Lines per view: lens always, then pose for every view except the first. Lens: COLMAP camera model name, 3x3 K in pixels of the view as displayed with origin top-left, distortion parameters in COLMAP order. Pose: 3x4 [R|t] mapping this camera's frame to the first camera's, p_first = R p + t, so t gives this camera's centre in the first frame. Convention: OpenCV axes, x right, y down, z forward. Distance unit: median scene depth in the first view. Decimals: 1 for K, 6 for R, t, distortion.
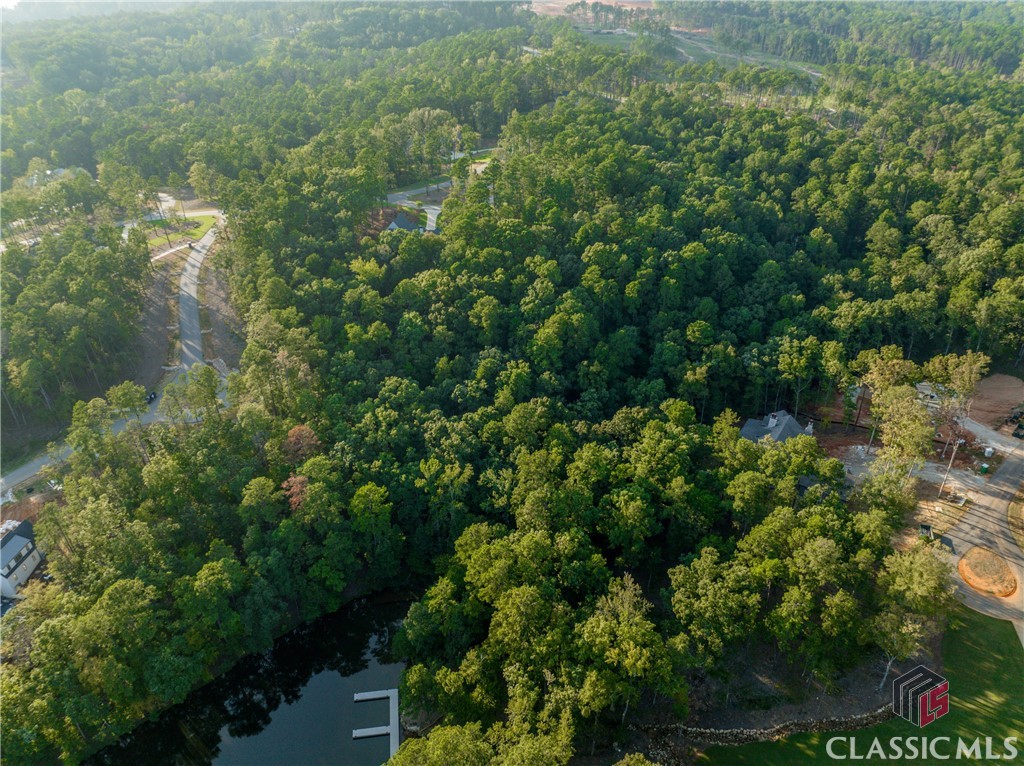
lens RADIAL K [[725.9, 0, 512.0], [0, 725.9, 383.0], [0, 0, 1]] dist [-0.035662, 0.007208]
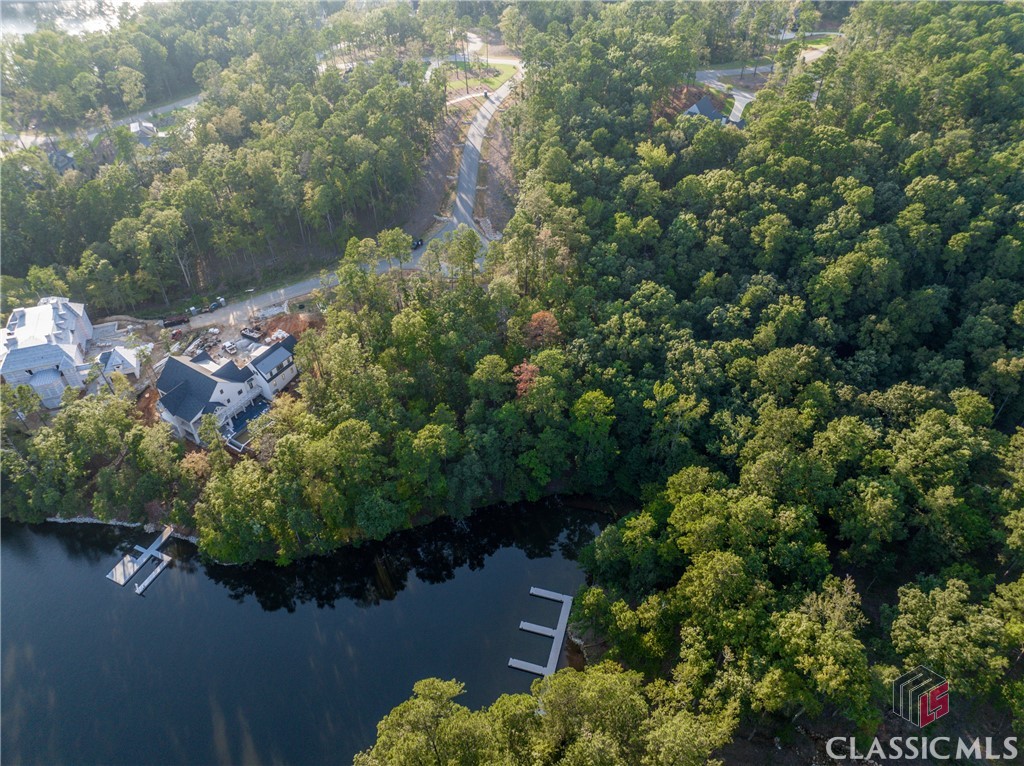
lens RADIAL K [[725.9, 0, 512.0], [0, 725.9, 383.0], [0, 0, 1]] dist [-0.035662, 0.007208]
pose [[0.914727, 0.275254, -0.295822, -0.017622], [-0.220486, 0.953510, 0.205437, -0.039097], [0.338616, -0.122694, 0.932891, 0.059622]]
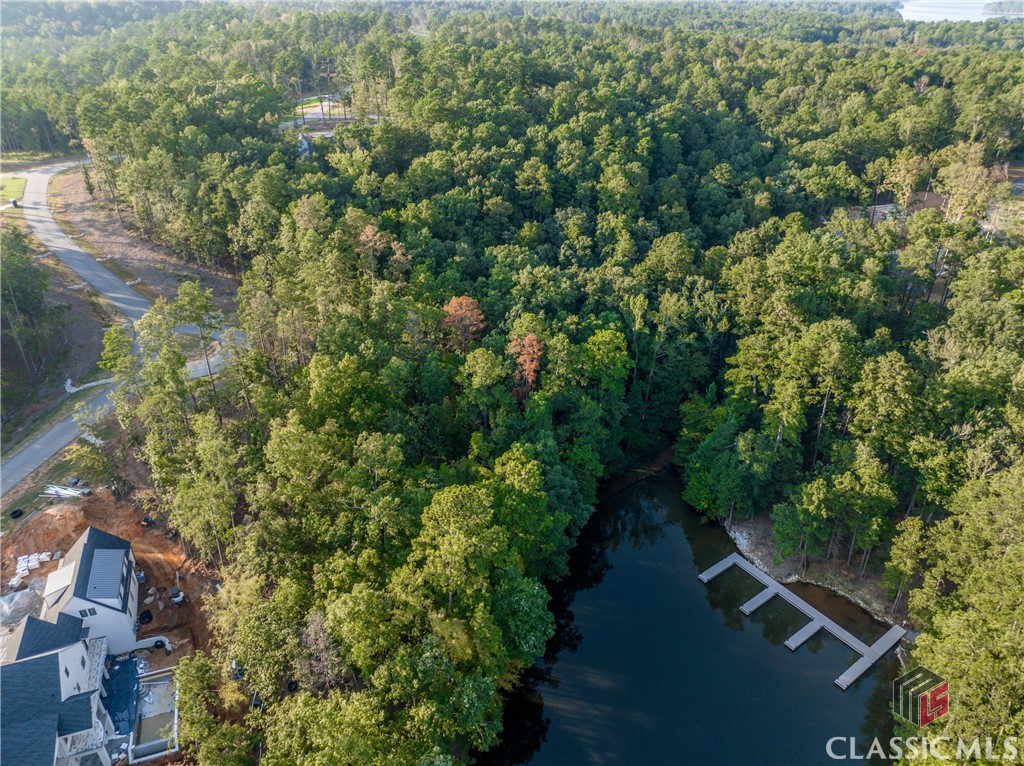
lens RADIAL K [[725.9, 0, 512.0], [0, 725.9, 383.0], [0, 0, 1]] dist [-0.035662, 0.007208]
pose [[0.882103, -0.228858, 0.411726, -0.554141], [0.246641, 0.969053, 0.010232, 0.146352], [-0.401326, 0.092523, 0.911250, 0.299270]]
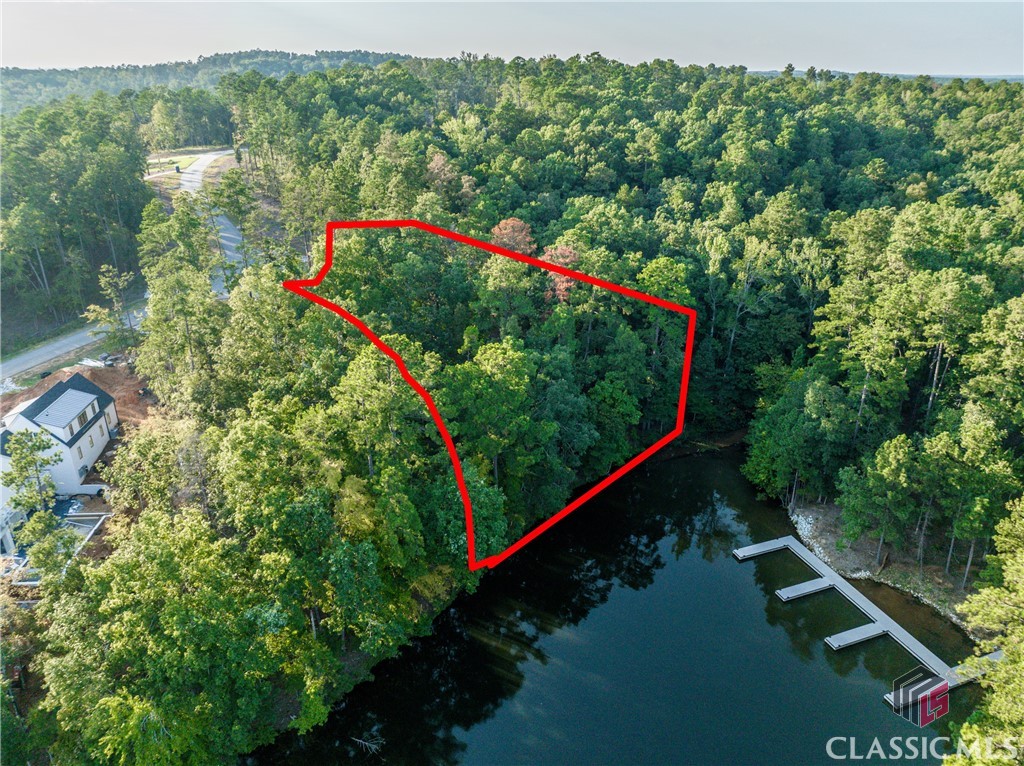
lens RADIAL K [[727.0, 0, 512.0], [0, 727.0, 383.0], [0, 0, 1]] dist [-0.068089, 0.048066]
pose [[0.977562, -0.081634, 0.194185, -0.421855], [0.110735, 0.983353, -0.144065, 0.300375], [-0.179192, 0.162336, 0.970329, 0.353632]]
